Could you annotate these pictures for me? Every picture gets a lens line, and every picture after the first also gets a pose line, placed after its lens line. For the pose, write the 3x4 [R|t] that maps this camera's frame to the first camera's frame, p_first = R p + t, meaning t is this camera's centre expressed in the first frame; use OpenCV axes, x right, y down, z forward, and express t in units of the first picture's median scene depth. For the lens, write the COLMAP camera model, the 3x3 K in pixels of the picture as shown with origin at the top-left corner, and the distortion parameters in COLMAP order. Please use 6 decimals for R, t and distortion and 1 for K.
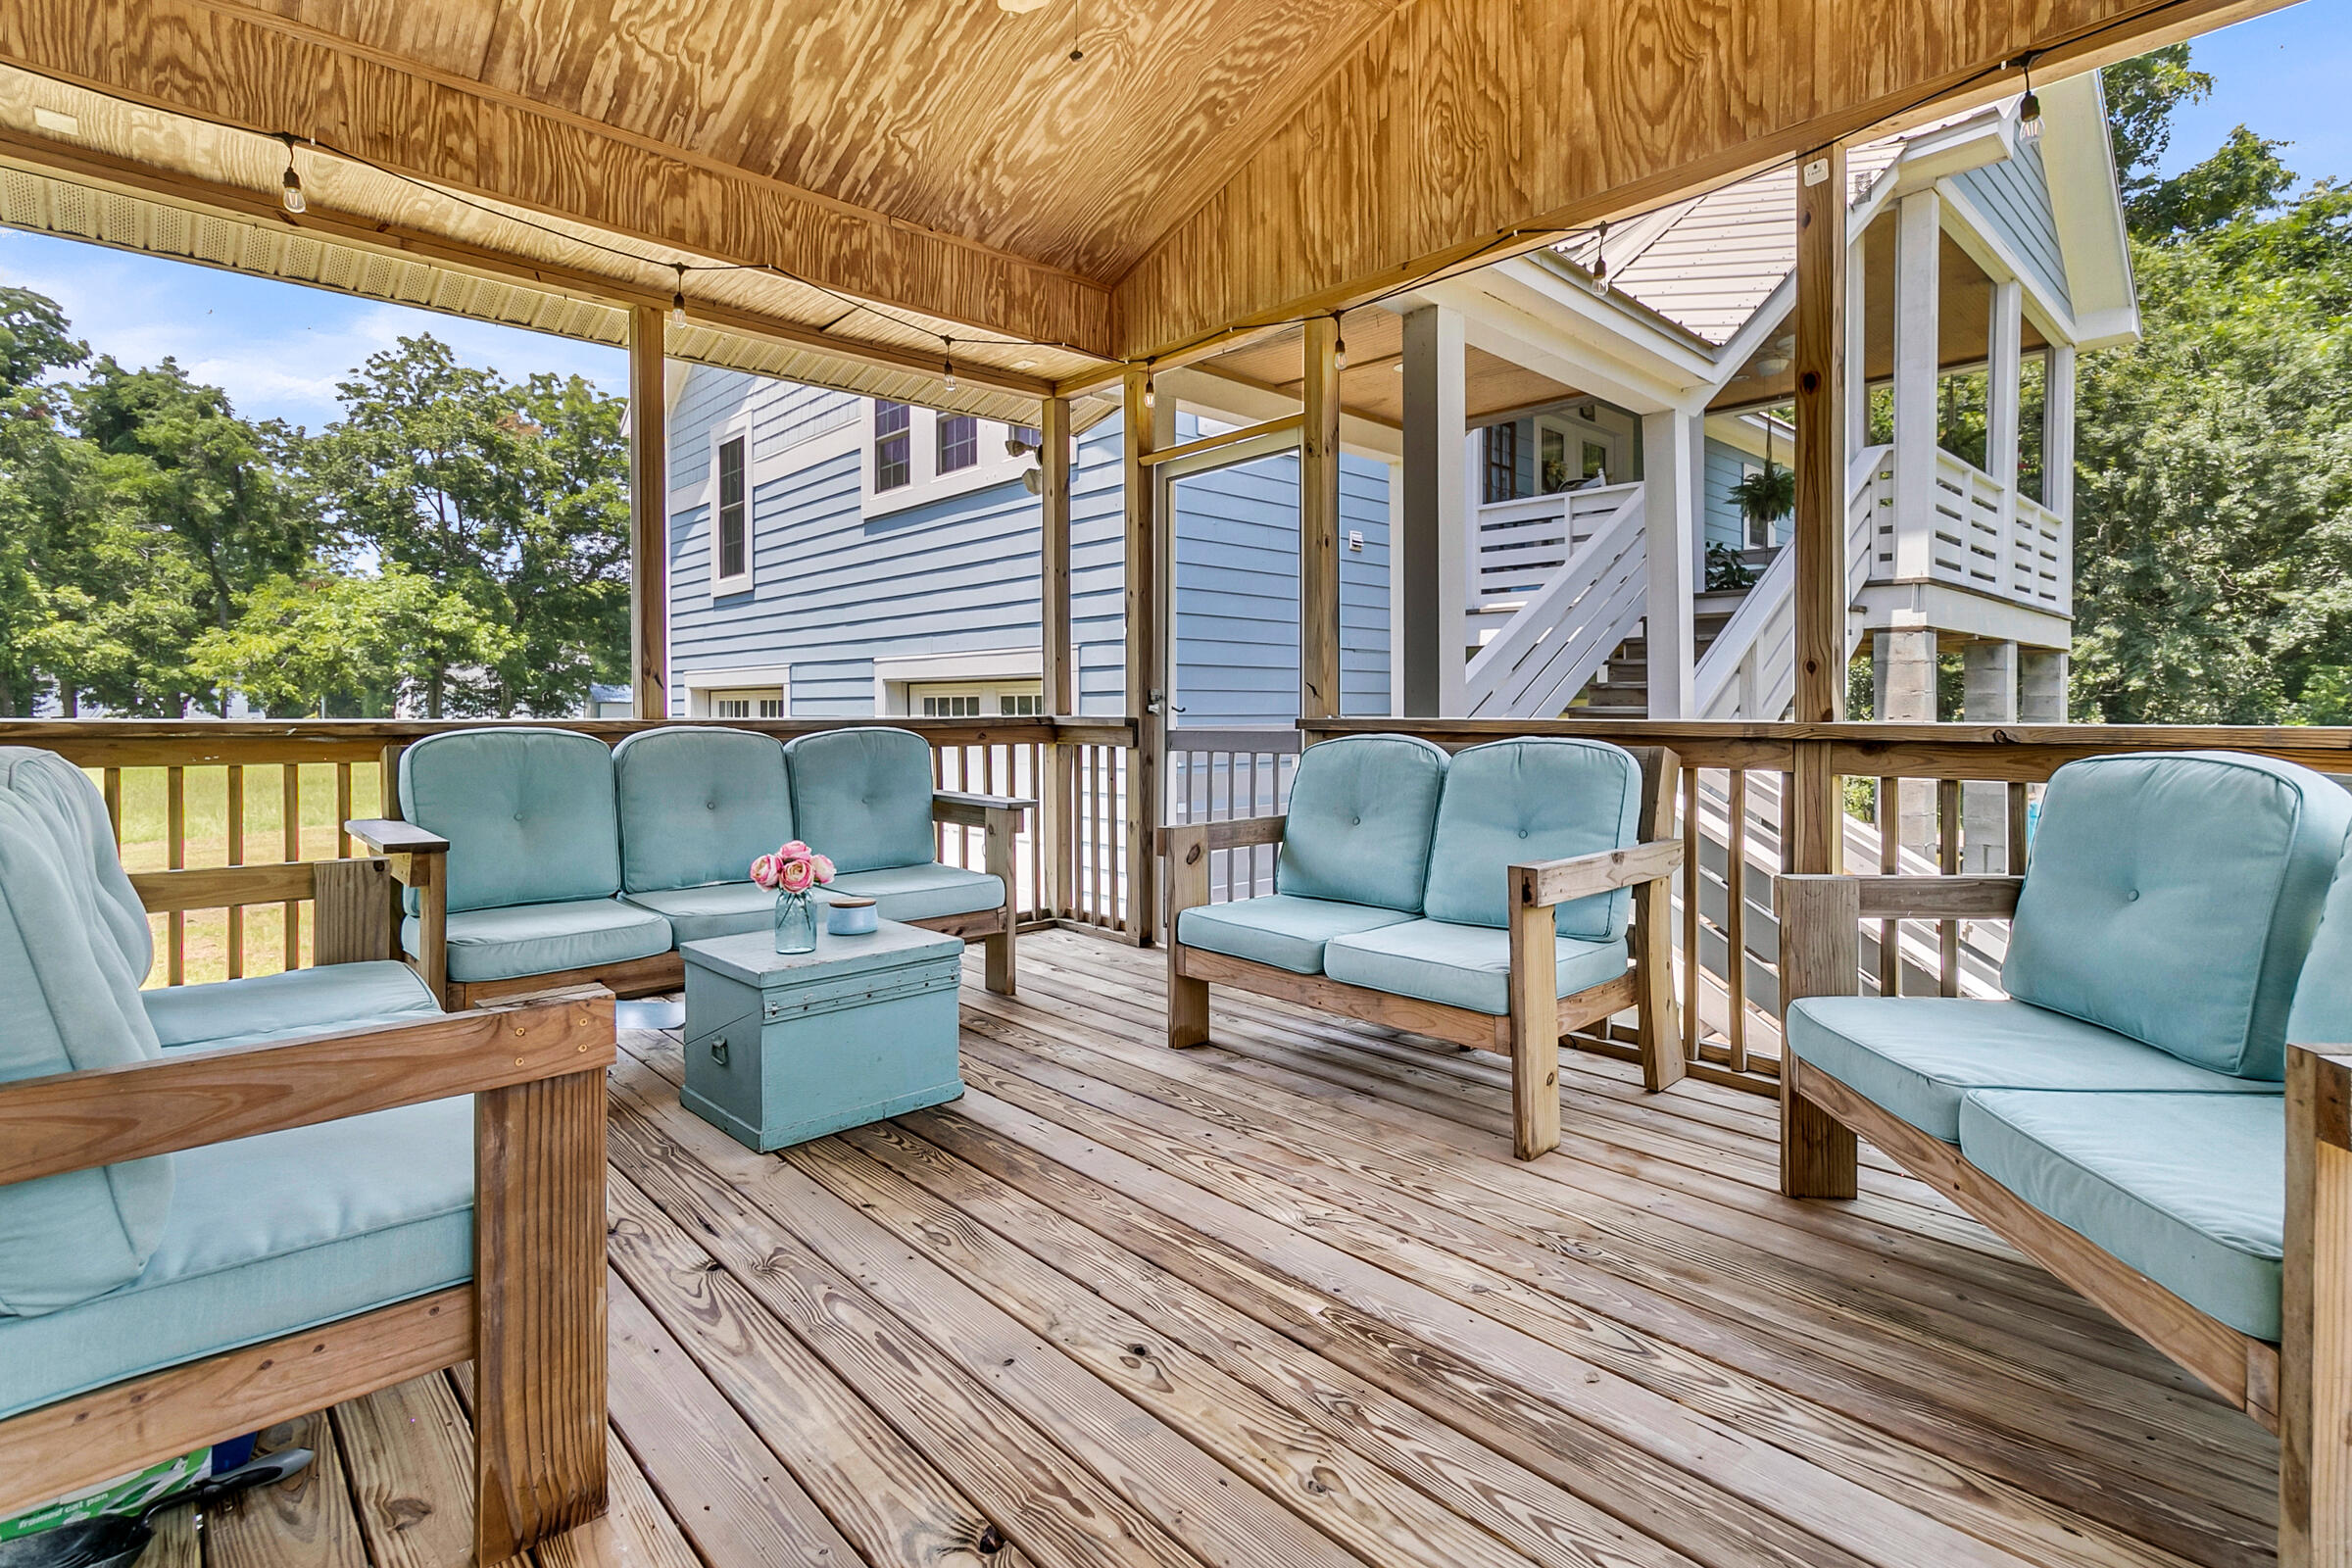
lens RADIAL K [[1103.5, 0, 1181.3], [0, 1103.5, 709.3], [0, 0, 1]] dist [-0.001633, -0.000210]
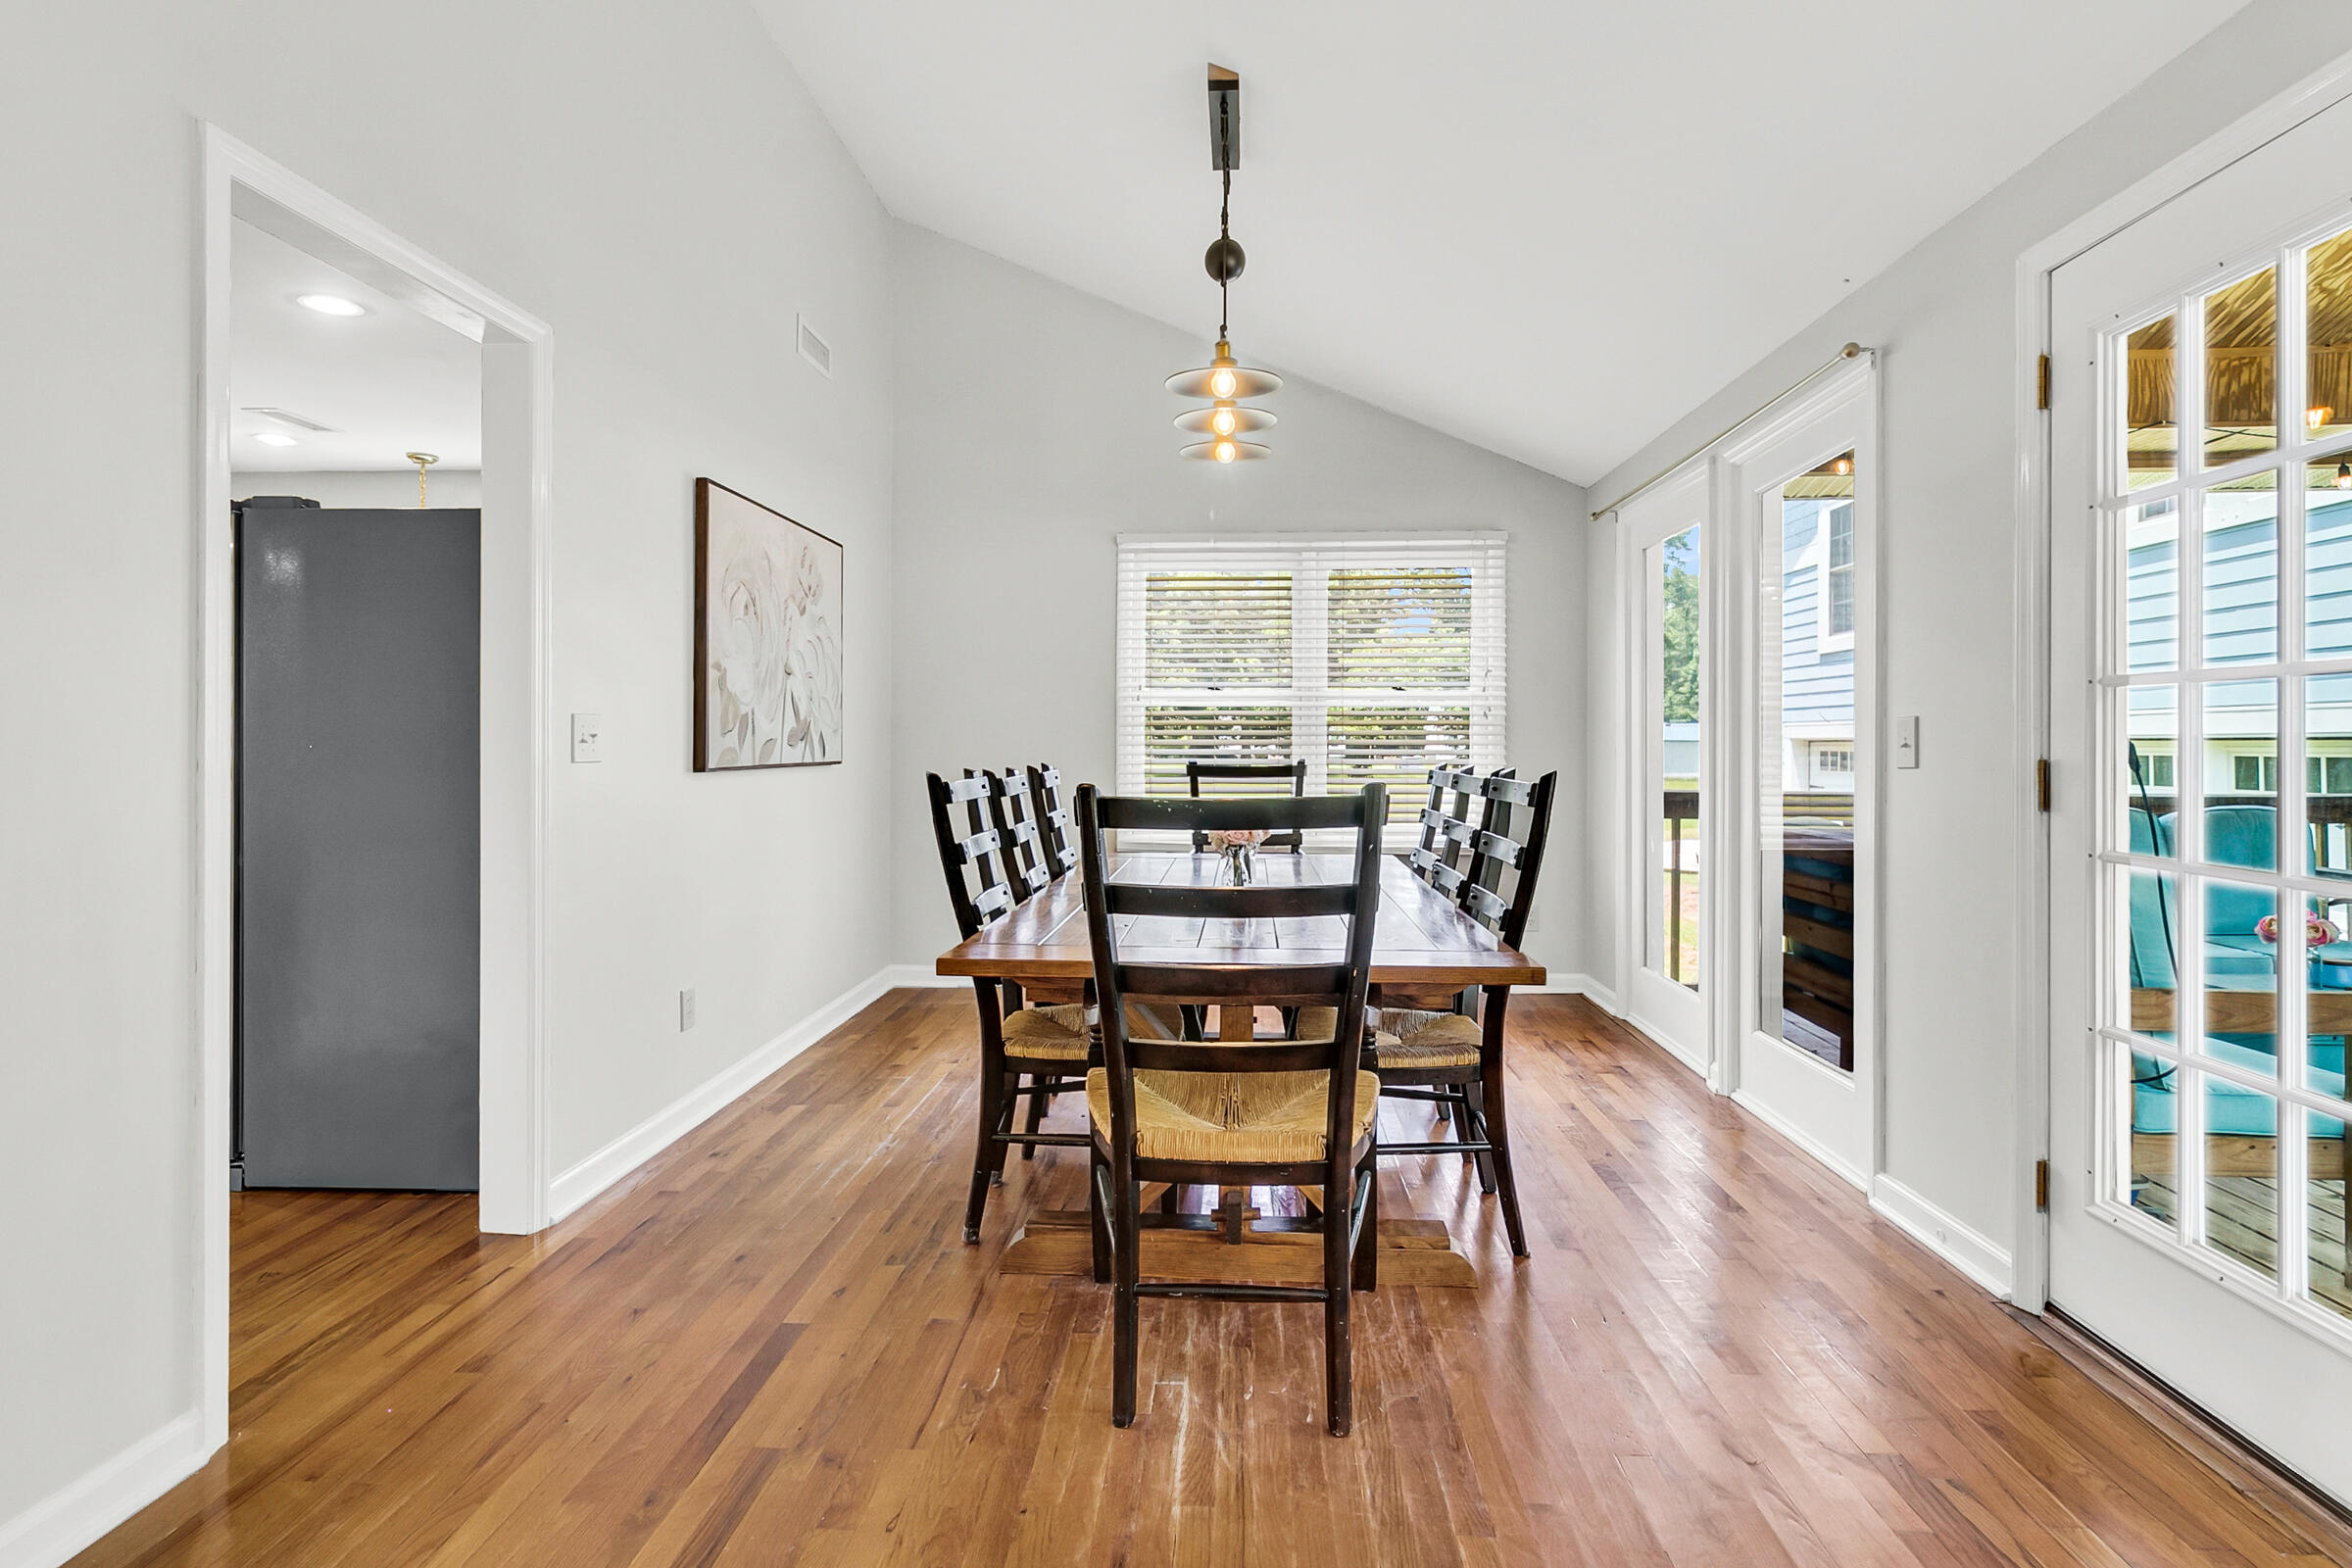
lens RADIAL K [[1129.8, 0, 1191.4], [0, 1129.8, 741.7], [0, 0, 1]] dist [-0.001497, -0.000276]
pose [[0.697134, 0.002547, -0.716937, -0.215617], [-0.003814, 0.999993, -0.000155, -0.045979], [0.716931, 0.002842, 0.697138, -0.574838]]
